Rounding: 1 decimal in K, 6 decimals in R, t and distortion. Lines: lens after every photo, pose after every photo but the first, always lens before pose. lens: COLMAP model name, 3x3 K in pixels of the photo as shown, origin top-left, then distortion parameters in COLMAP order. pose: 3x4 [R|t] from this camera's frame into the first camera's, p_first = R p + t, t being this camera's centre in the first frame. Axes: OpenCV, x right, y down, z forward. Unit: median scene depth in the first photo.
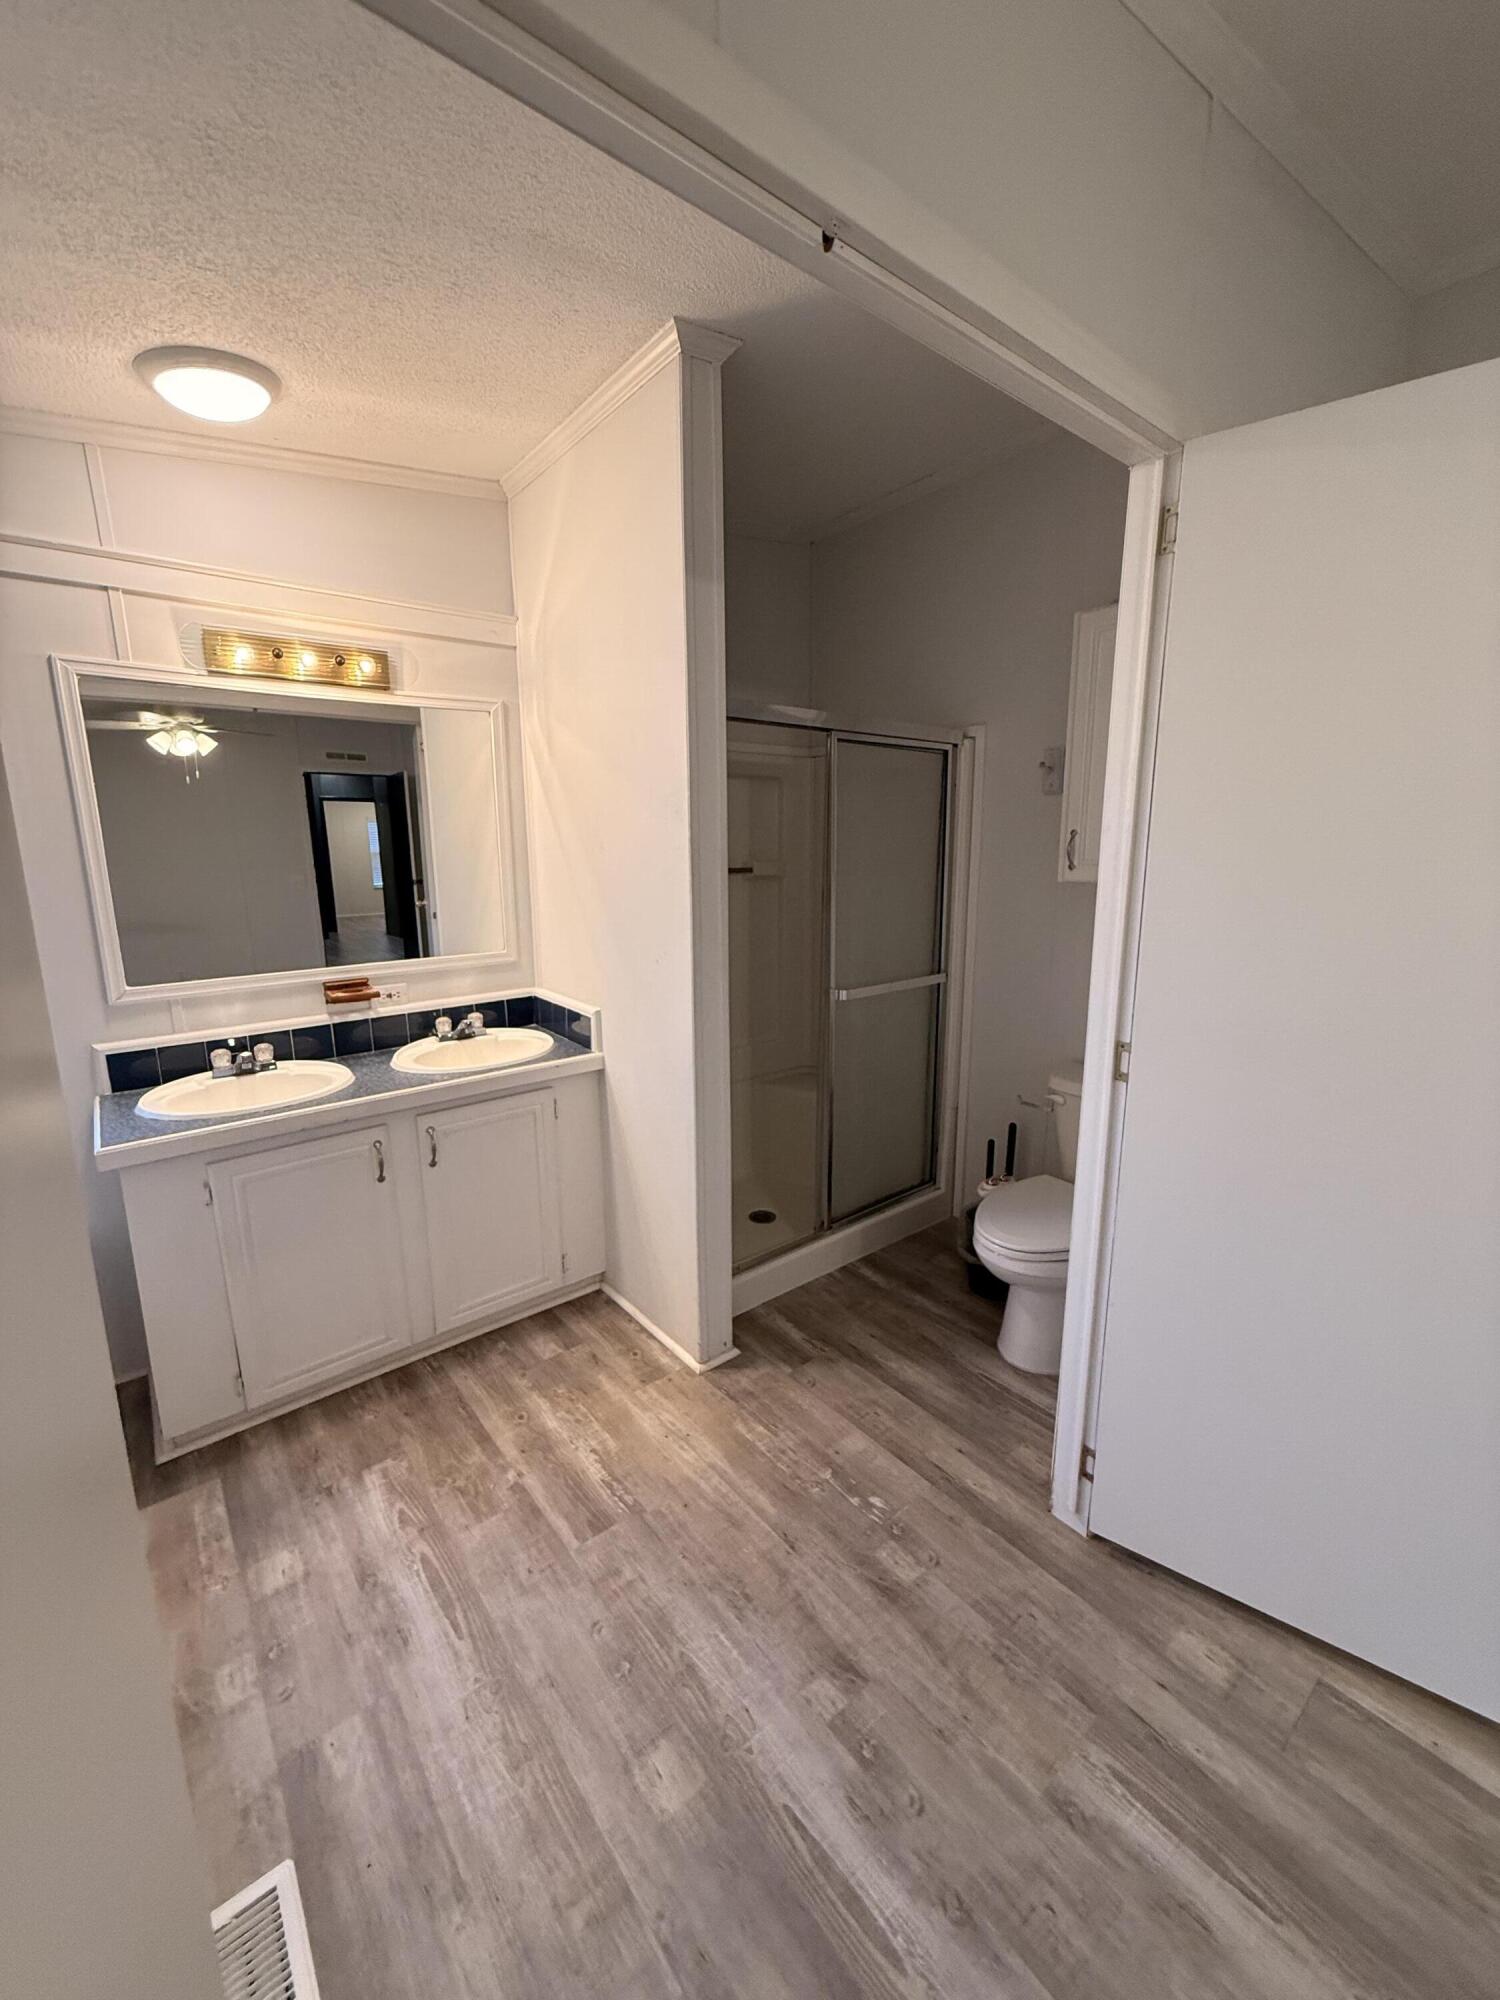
lens RADIAL K [[798.3, 0, 751.9], [0, 798.3, 998.8], [0, 0, 1]] dist [0.000212, 0.000298]
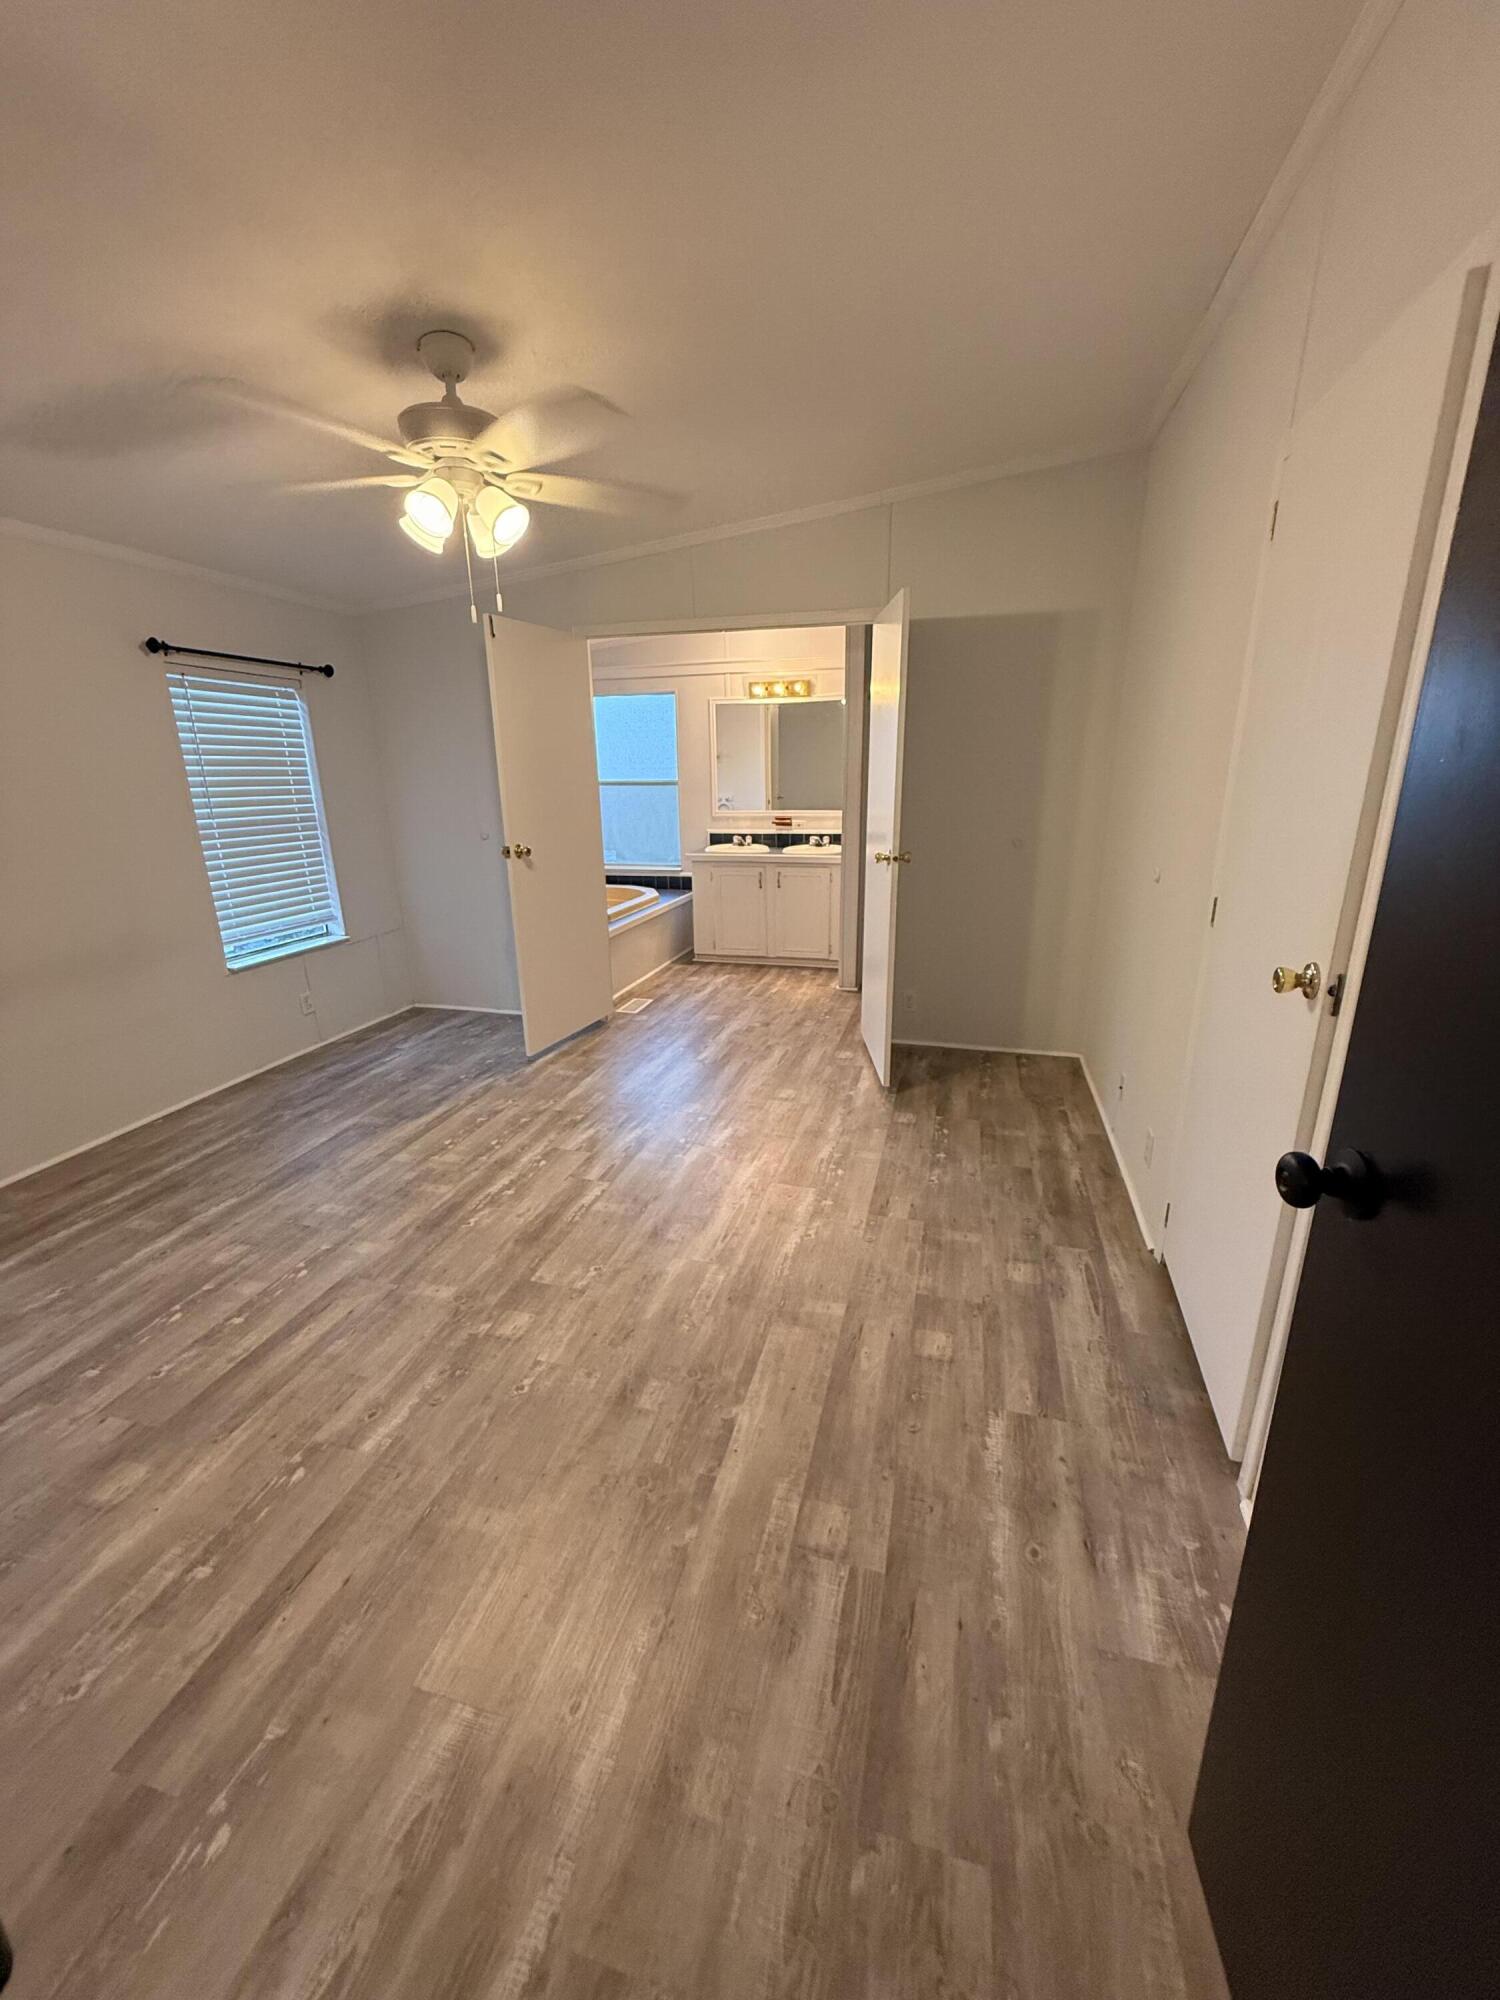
lens RADIAL K [[798.3, 0, 751.9], [0, 798.3, 998.8], [0, 0, 1]] dist [0.000212, 0.000298]
pose [[0.585877, 0.229352, -0.777268, 2.060639], [-0.148944, 0.973253, 0.174914, 0.150401], [0.796595, 0.013291, 0.604367, -0.795426]]
